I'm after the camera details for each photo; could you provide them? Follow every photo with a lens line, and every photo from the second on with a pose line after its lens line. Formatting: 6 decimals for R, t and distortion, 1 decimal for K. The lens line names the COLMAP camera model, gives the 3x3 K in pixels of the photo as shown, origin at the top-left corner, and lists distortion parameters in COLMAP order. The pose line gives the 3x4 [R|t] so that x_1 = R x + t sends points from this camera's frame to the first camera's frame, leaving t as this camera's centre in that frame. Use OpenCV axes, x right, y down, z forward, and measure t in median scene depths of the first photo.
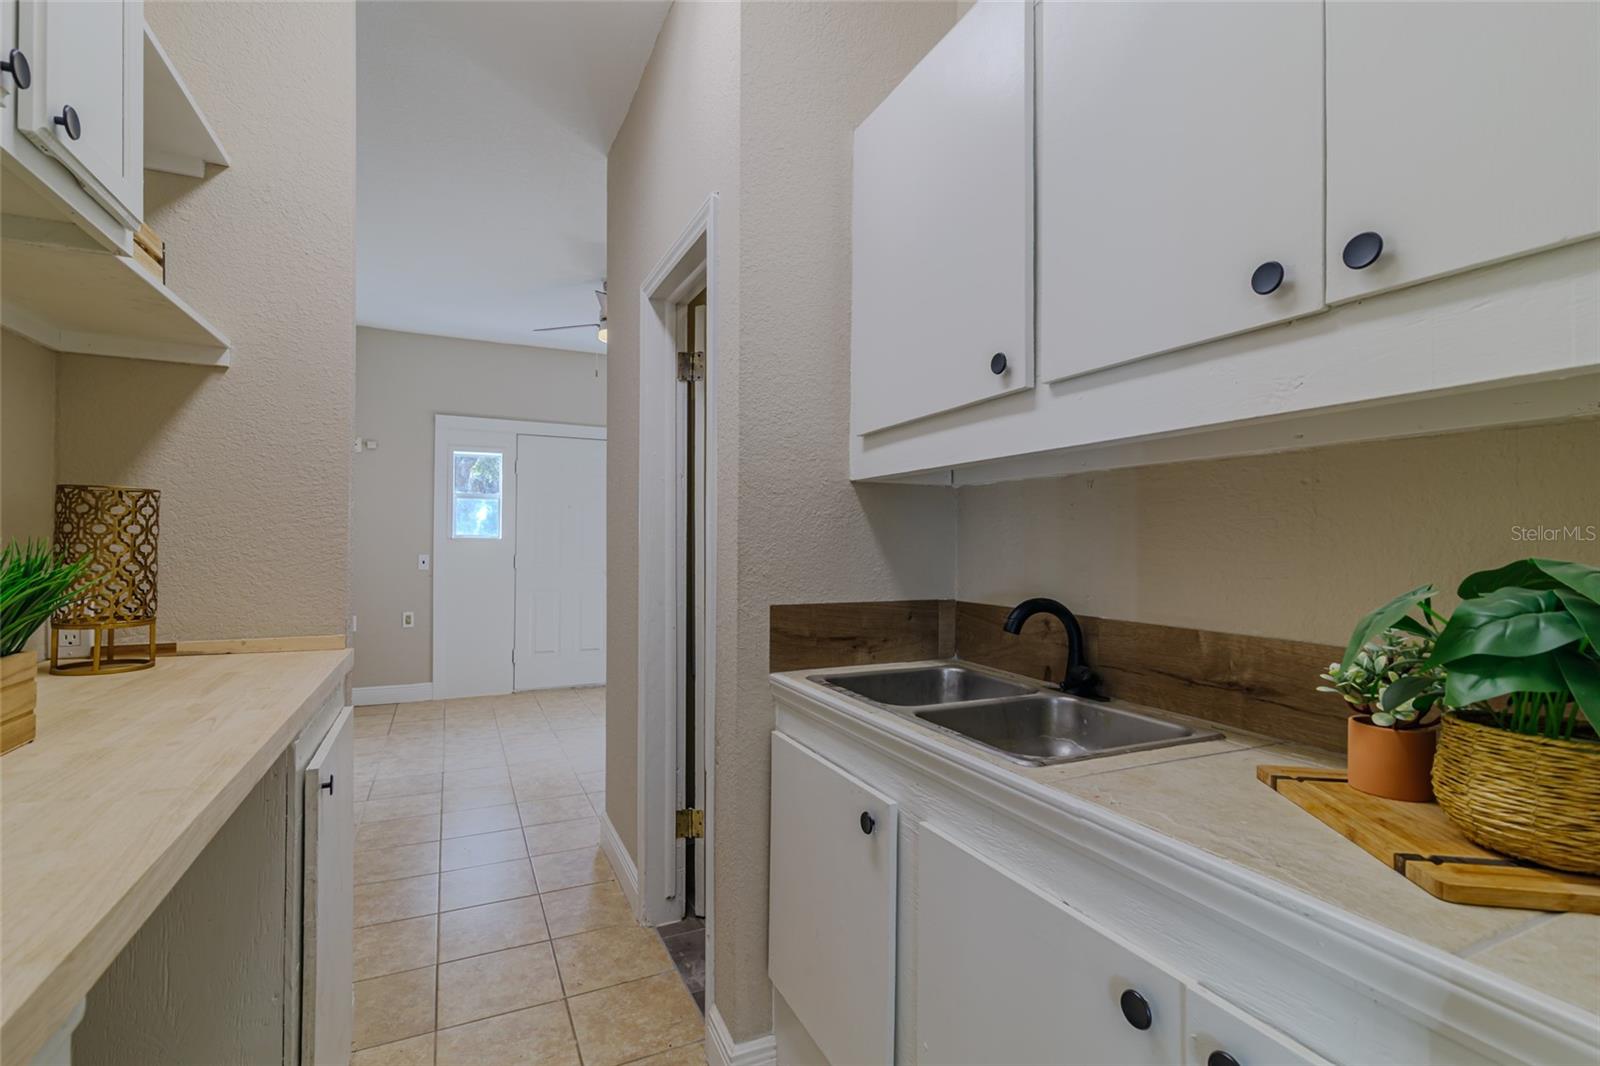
lens RADIAL K [[725.6, 0, 798.7], [0, 725.6, 537.8], [0, 0, 1]] dist [0.001133, -0.000905]
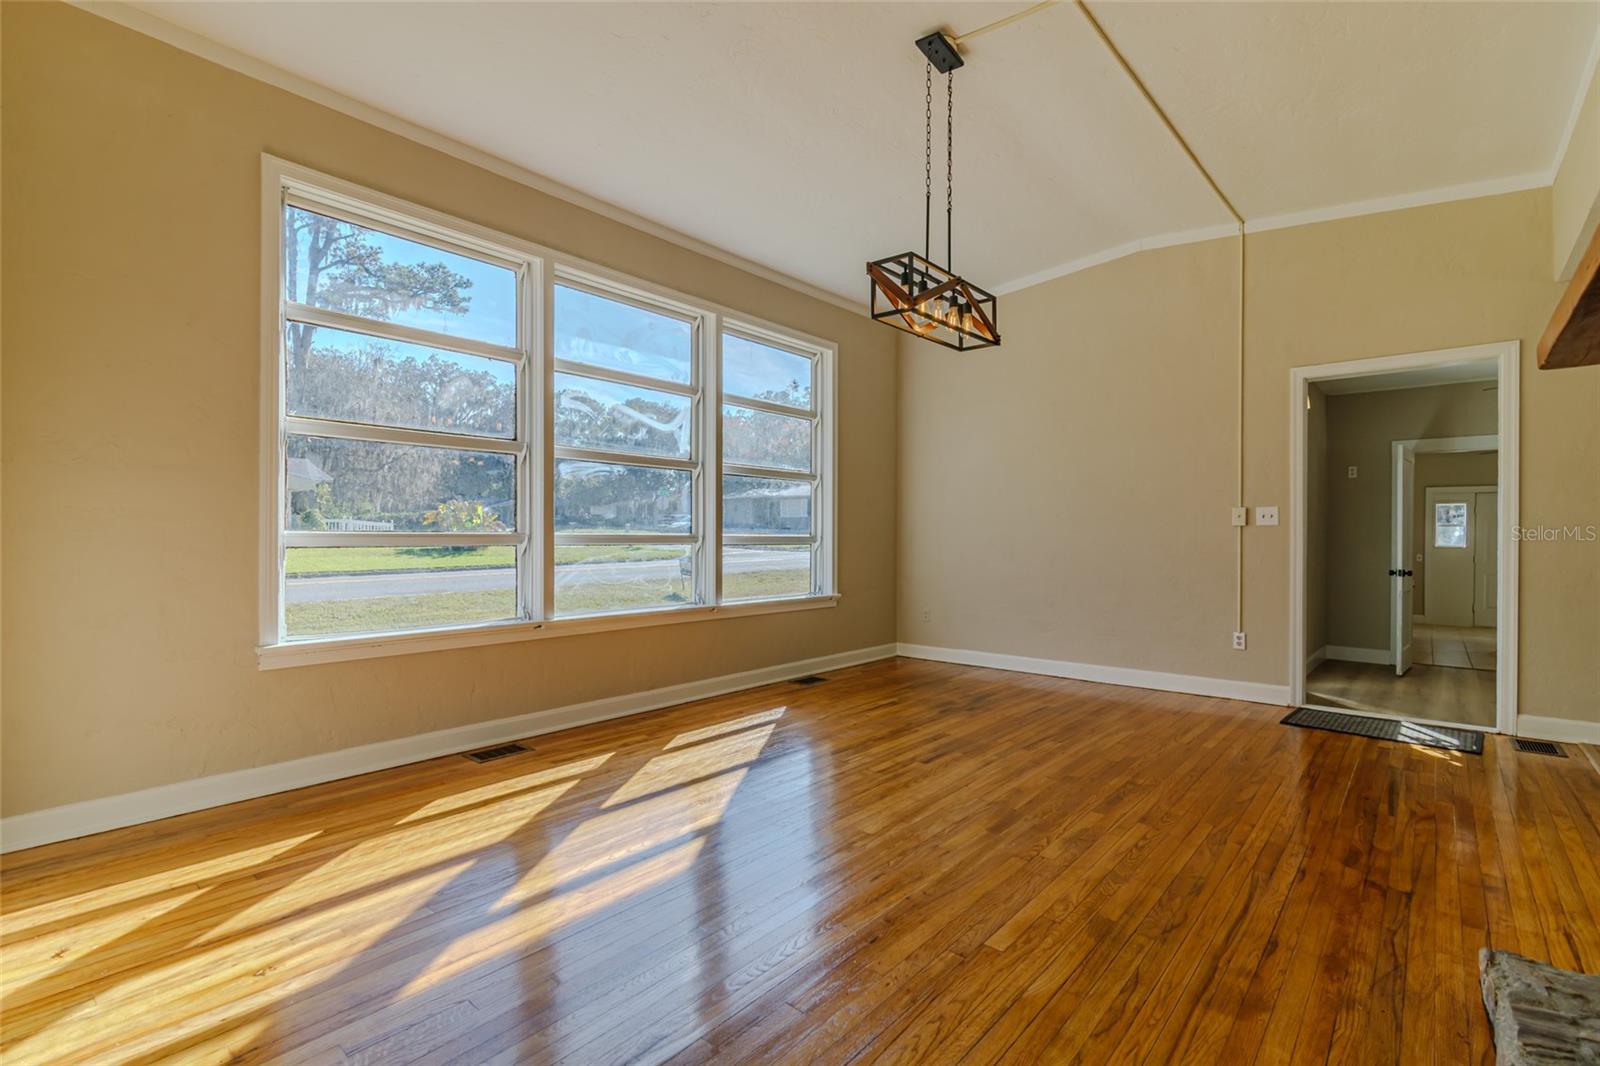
lens RADIAL K [[728.7, 0, 798.9], [0, 728.7, 536.5], [0, 0, 1]] dist [0.003151, 0.000235]
pose [[0.398947, -0.005396, -0.916958, 2.380097], [-0.002978, 0.999970, -0.007180, -0.024487], [0.916969, 0.005595, 0.398919, -5.021882]]
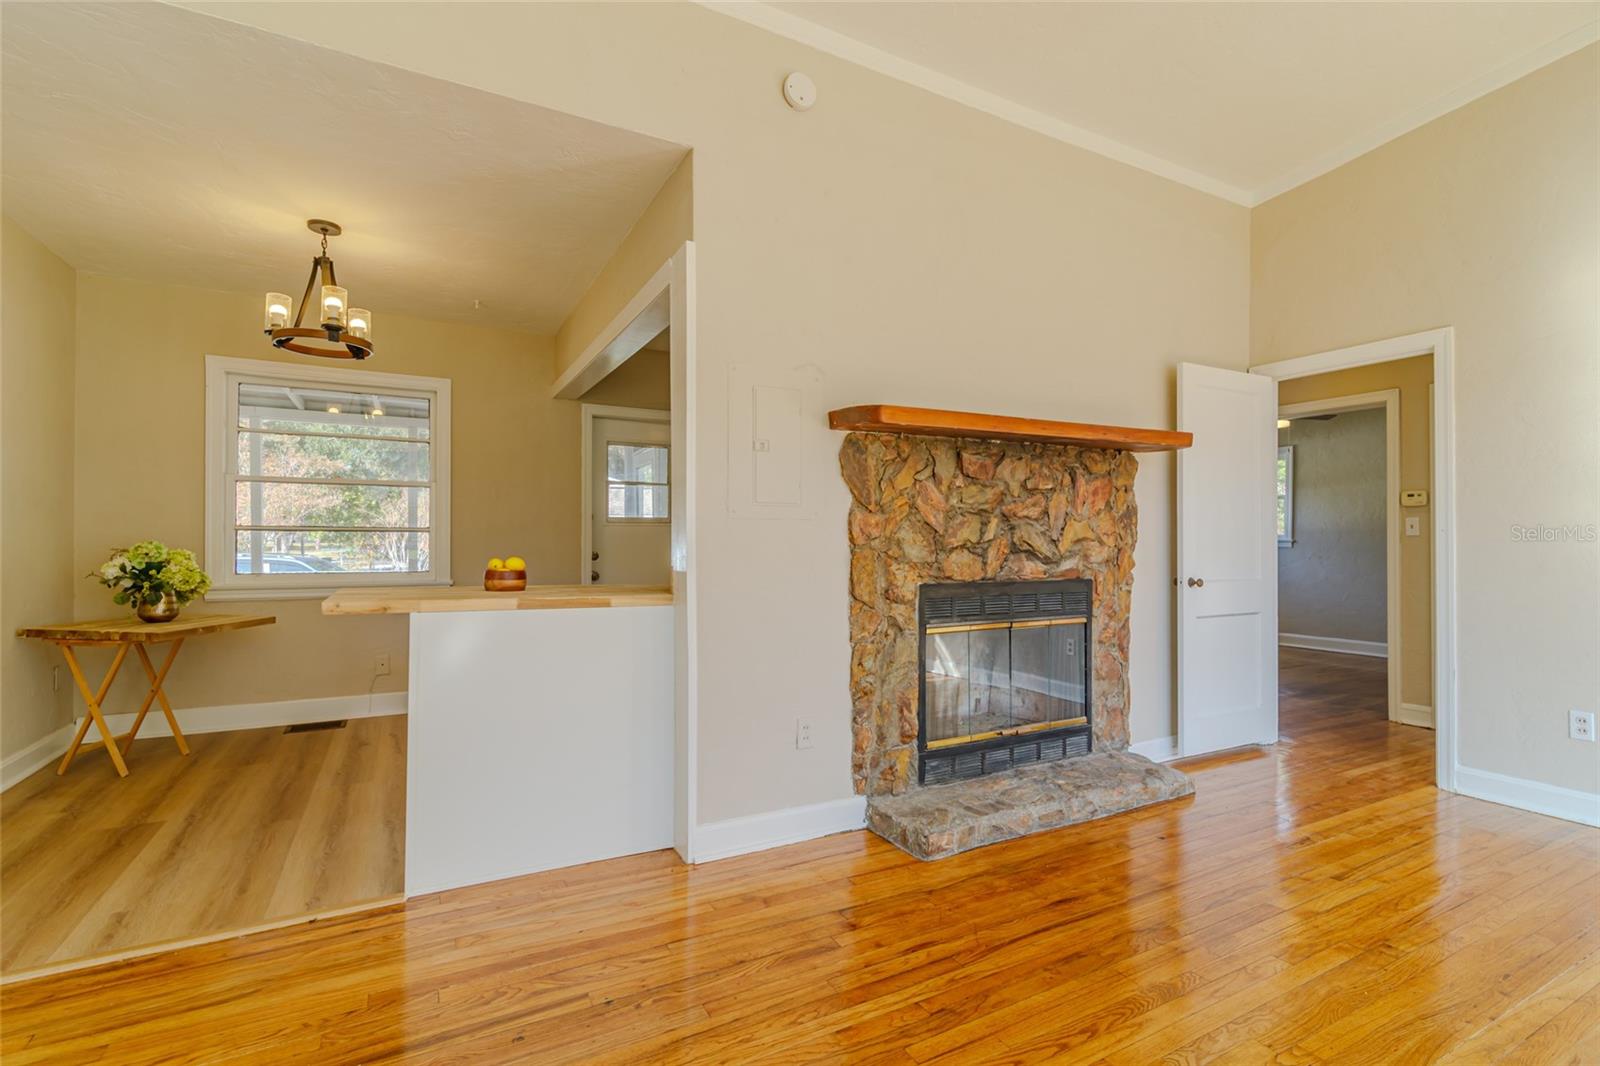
lens RADIAL K [[725.6, 0, 798.7], [0, 725.6, 537.8], [0, 0, 1]] dist [0.001133, -0.000905]
pose [[-0.047537, -0.004819, 0.998858, 0.202305], [-0.002794, 0.999985, 0.004692, -0.052978], [-0.998866, -0.002568, -0.047549, -3.228266]]
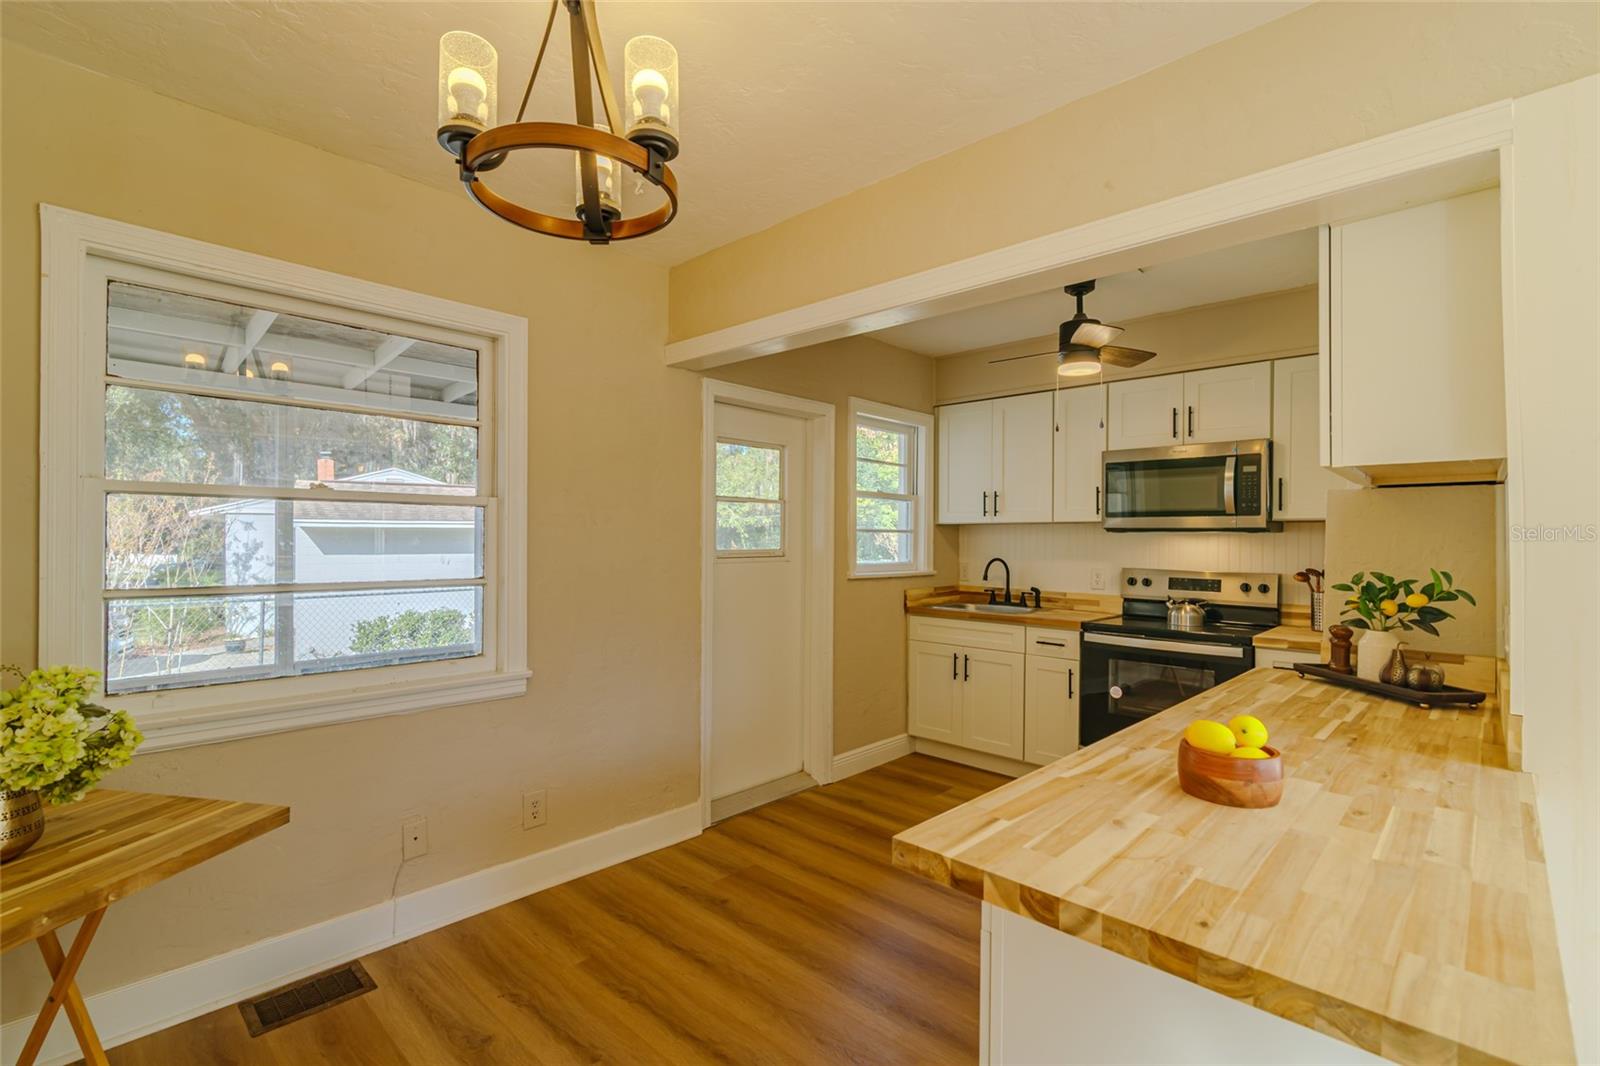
lens RADIAL K [[725.6, 0, 798.7], [0, 725.6, 537.8], [0, 0, 1]] dist [0.001133, -0.000905]
pose [[-0.358715, -0.006715, 0.933423, 1.386565], [-0.007060, 0.999965, 0.004480, -0.178428], [-0.933420, -0.004983, -0.358750, -1.964302]]
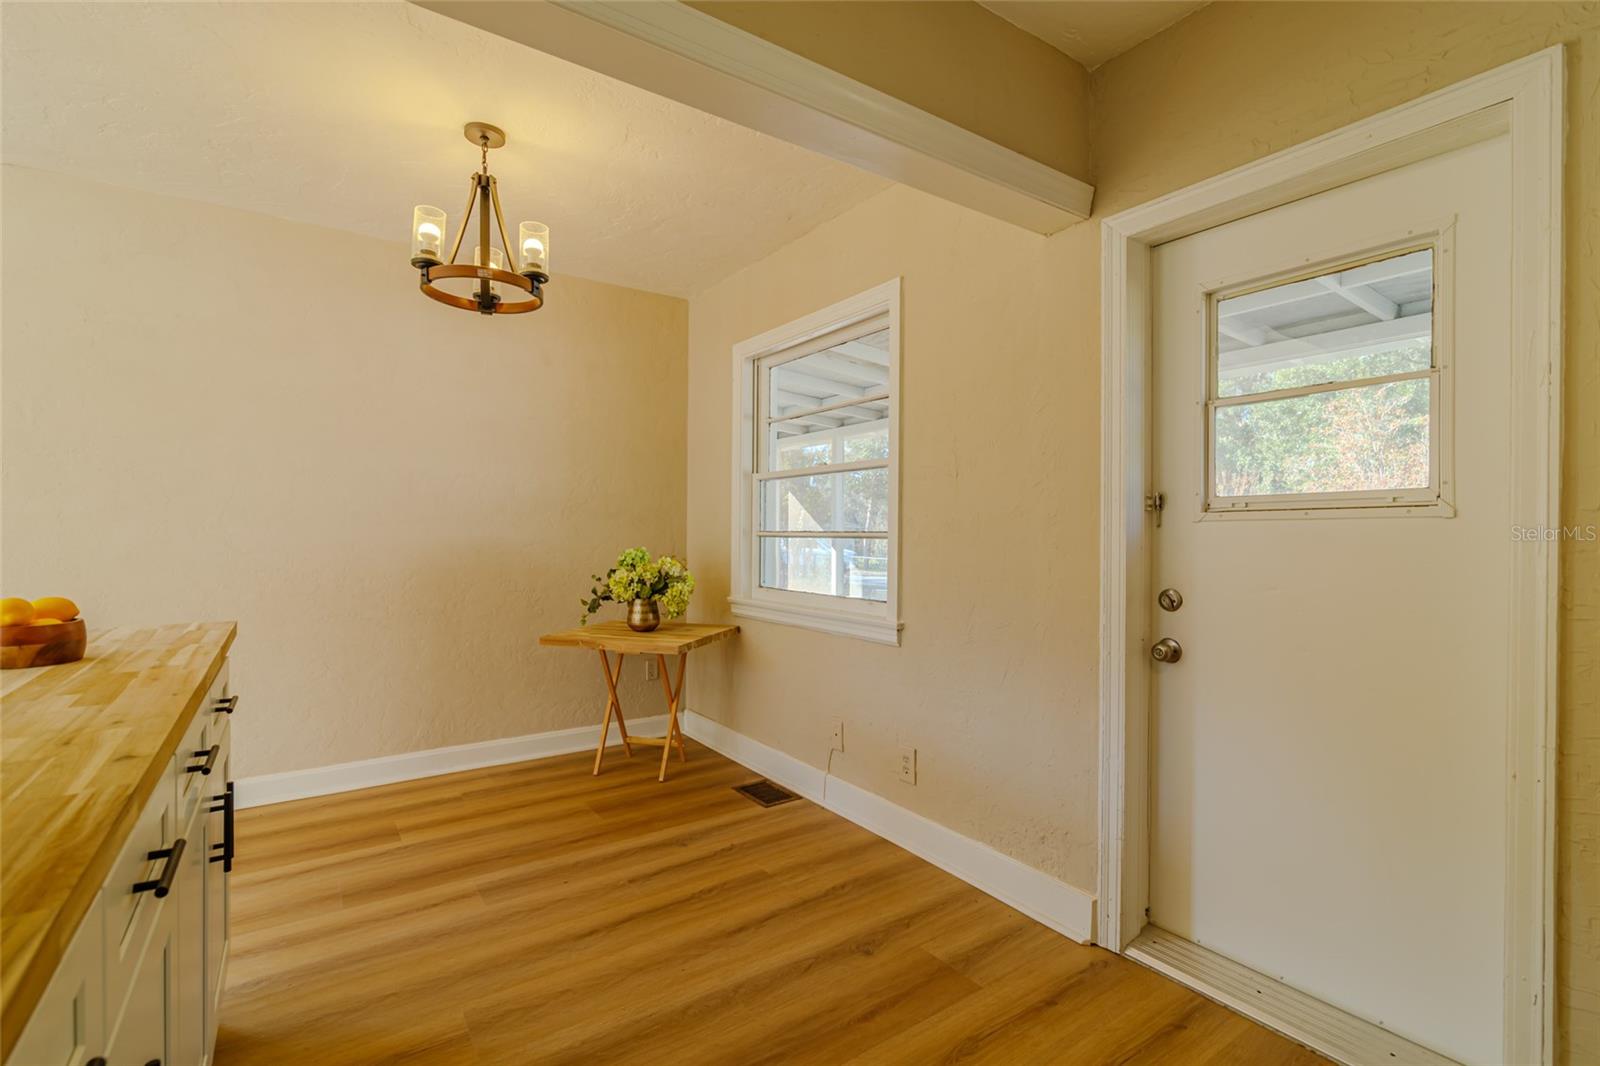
lens RADIAL K [[728.7, 0, 798.9], [0, 728.7, 536.5], [0, 0, 1]] dist [0.003151, 0.000235]
pose [[0.986372, -0.004273, 0.164475, 2.650776], [0.003450, 0.999980, 0.005289, -0.073177], [-0.164494, -0.004650, 0.986367, -3.615759]]
